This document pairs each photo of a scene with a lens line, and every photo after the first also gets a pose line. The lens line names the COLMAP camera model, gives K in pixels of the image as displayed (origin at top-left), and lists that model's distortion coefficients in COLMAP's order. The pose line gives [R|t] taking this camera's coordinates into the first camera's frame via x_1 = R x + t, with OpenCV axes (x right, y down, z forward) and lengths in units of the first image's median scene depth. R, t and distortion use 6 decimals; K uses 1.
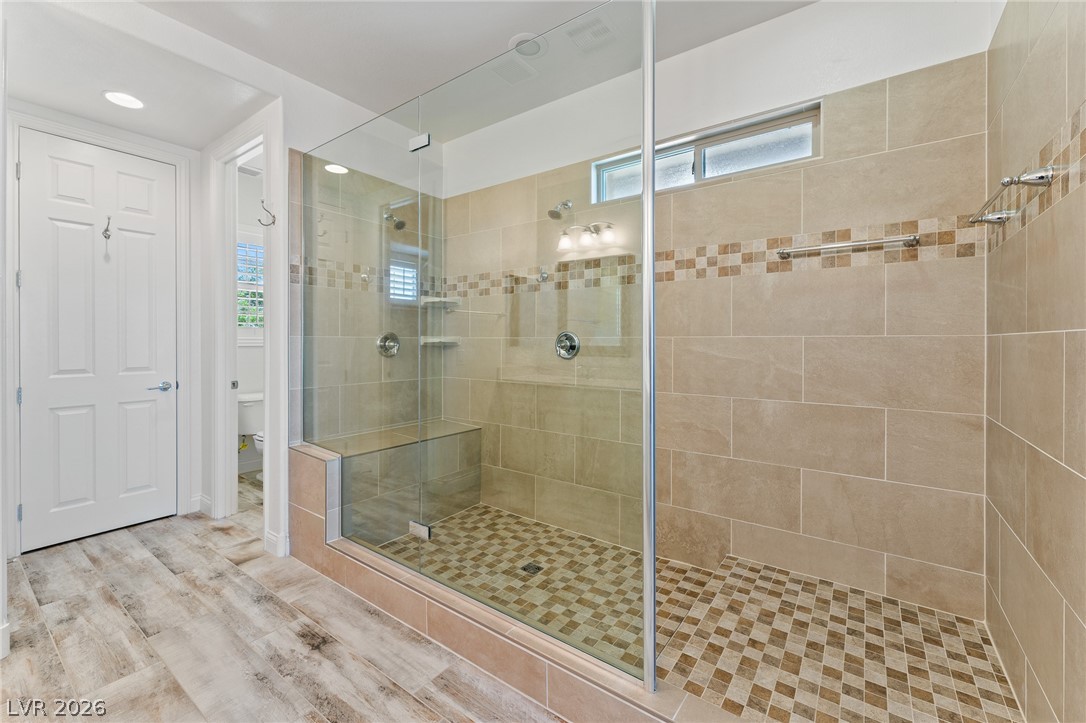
lens RADIAL K [[444.5, 0, 540.8], [0, 444.5, 352.7], [0, 0, 1]] dist [-0.000962, 0.000011]
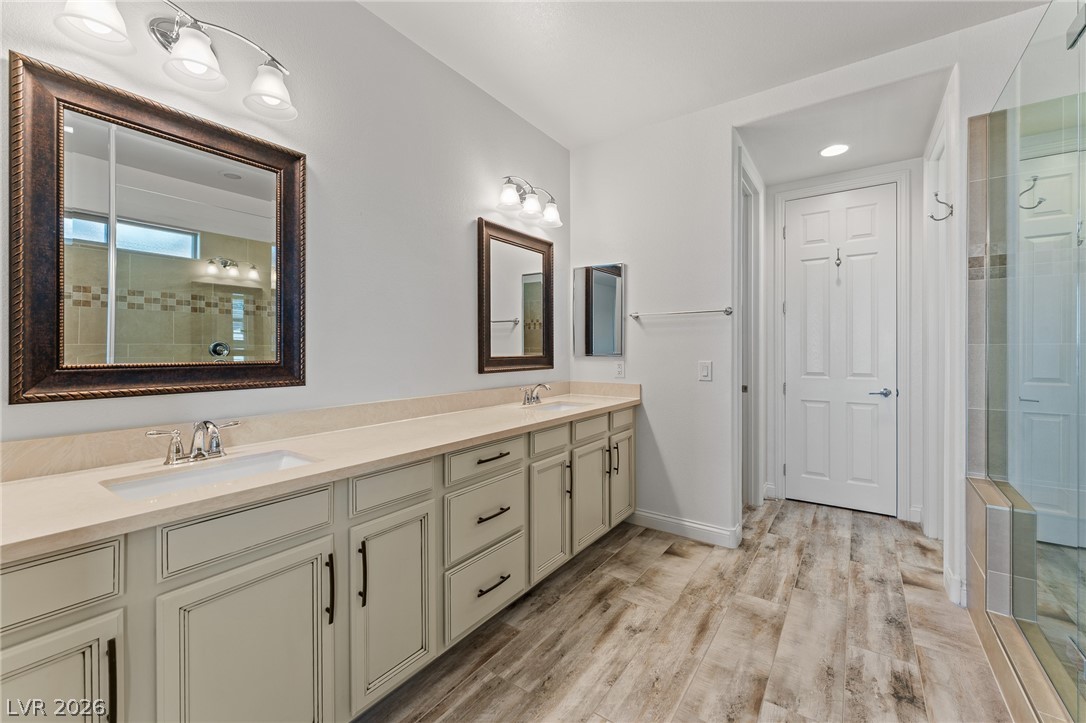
lens RADIAL K [[444.5, 0, 540.8], [0, 444.5, 352.7], [0, 0, 1]] dist [-0.000962, 0.000011]
pose [[0.008819, 0.003134, -0.999956, 0.283871], [-0.022760, 0.999737, 0.002933, -0.004708], [0.999702, 0.022733, 0.008888, 0.207577]]
